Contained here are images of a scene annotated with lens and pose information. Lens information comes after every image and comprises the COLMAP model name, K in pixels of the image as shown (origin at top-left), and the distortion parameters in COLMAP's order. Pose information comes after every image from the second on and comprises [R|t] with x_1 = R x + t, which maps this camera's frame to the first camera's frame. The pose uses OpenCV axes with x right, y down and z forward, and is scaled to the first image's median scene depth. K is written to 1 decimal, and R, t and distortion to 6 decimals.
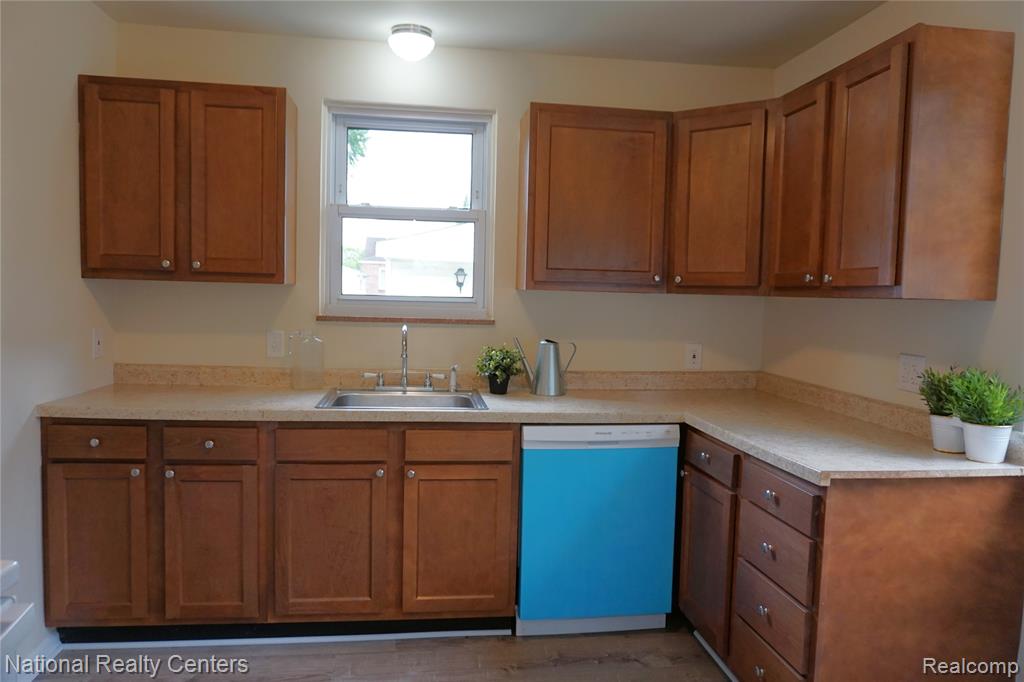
lens RADIAL K [[744.7, 0, 516.0], [0, 744.7, 345.0], [0, 0, 1]] dist [-0.002657, -0.000140]
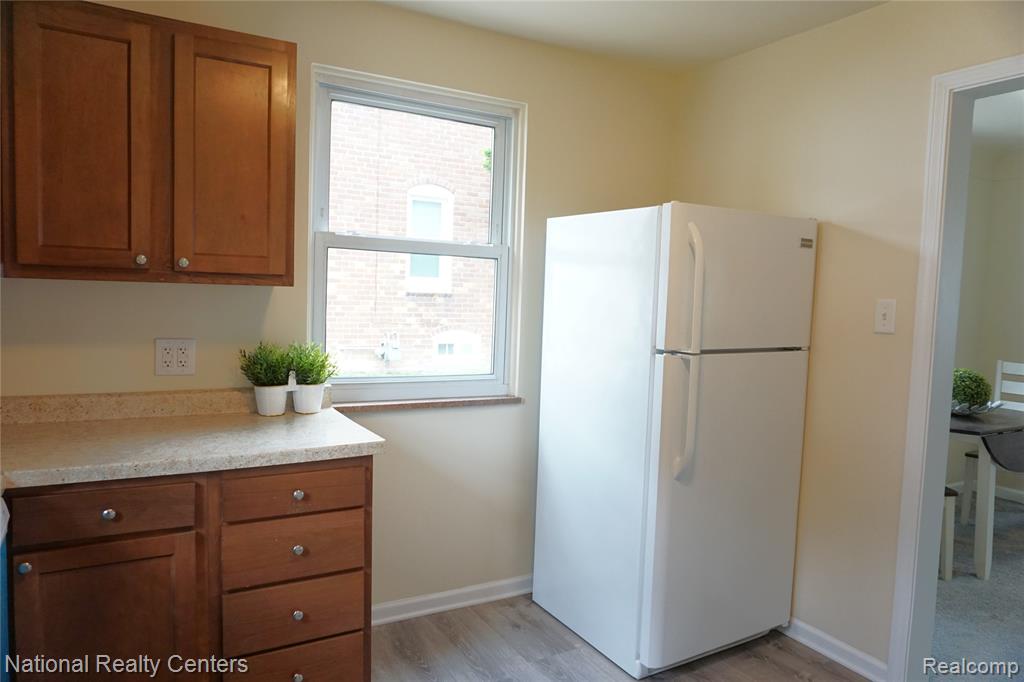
lens RADIAL K [[744.7, 0, 516.0], [0, 744.7, 345.0], [0, 0, 1]] dist [-0.002657, -0.000140]
pose [[-0.396121, -0.104409, 0.912243, -0.565190], [0.021829, 0.992162, 0.123034, -0.091500], [-0.917939, 0.068650, -0.390737, 1.001325]]
